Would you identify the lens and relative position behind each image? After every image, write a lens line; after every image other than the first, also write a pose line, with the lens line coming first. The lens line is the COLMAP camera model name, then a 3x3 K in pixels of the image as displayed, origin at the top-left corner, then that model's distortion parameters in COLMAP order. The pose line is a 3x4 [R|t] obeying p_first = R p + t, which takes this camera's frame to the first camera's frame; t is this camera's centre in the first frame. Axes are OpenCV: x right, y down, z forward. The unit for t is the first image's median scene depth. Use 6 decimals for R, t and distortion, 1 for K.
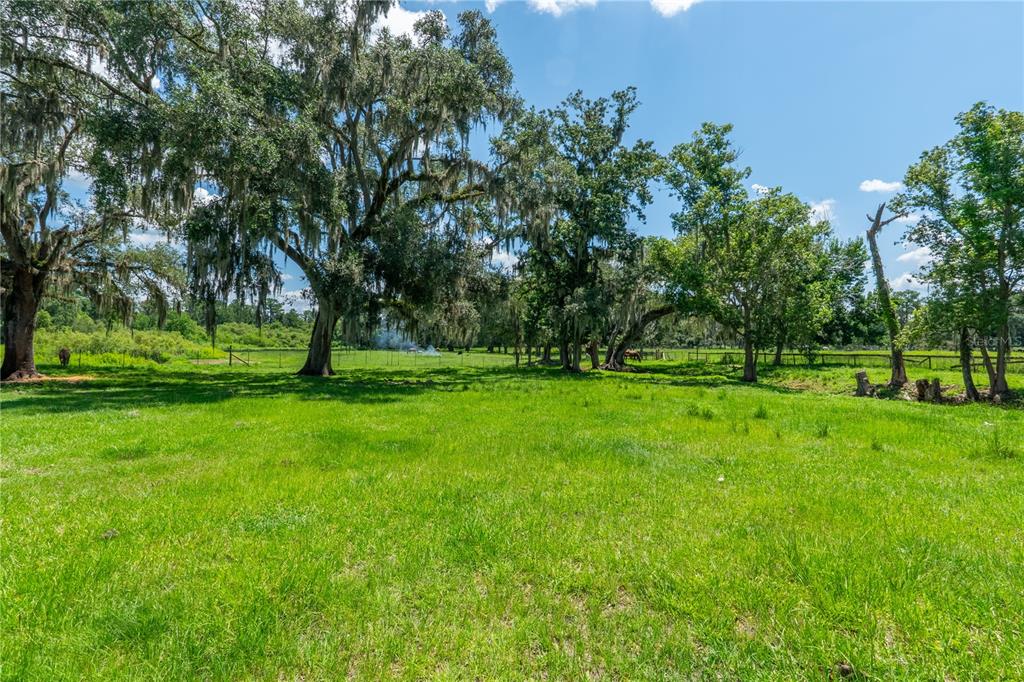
lens RADIAL K [[472.2, 0, 512.1], [0, 472.2, 343.8], [0, 0, 1]] dist [-0.000416, 0.000157]
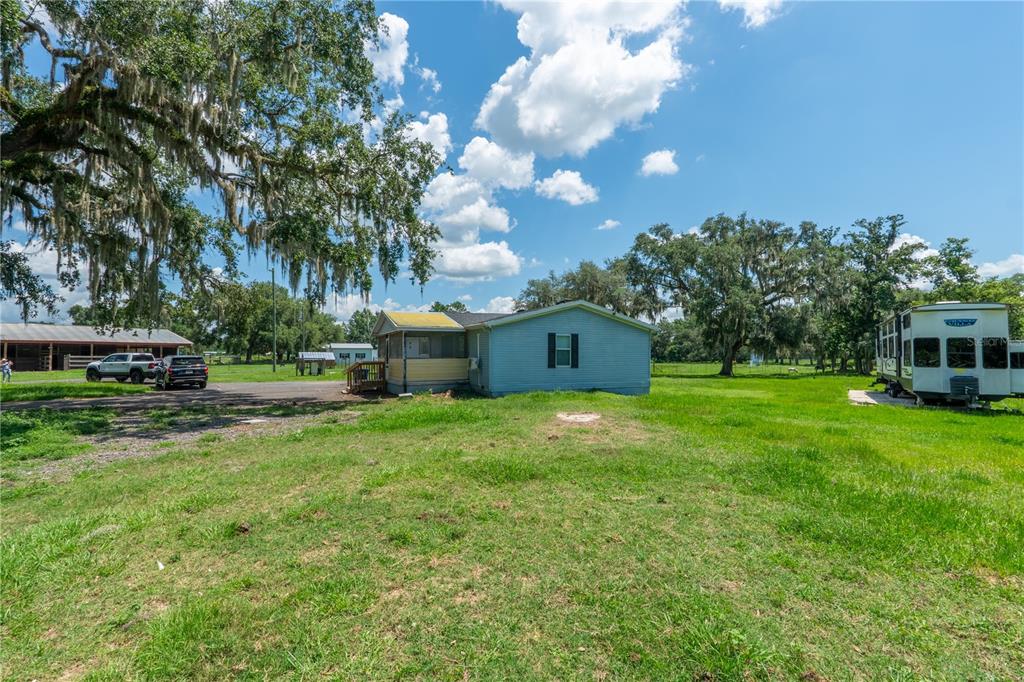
lens RADIAL K [[472.2, 0, 511.4], [0, 472.2, 337.9], [0, 0, 1]] dist [-0.000416, 0.000157]
pose [[0.863441, -0.031783, -0.503448, -0.124927], [0.012810, 0.999073, -0.041102, -0.025299], [0.504287, 0.029040, 0.863048, -1.217811]]
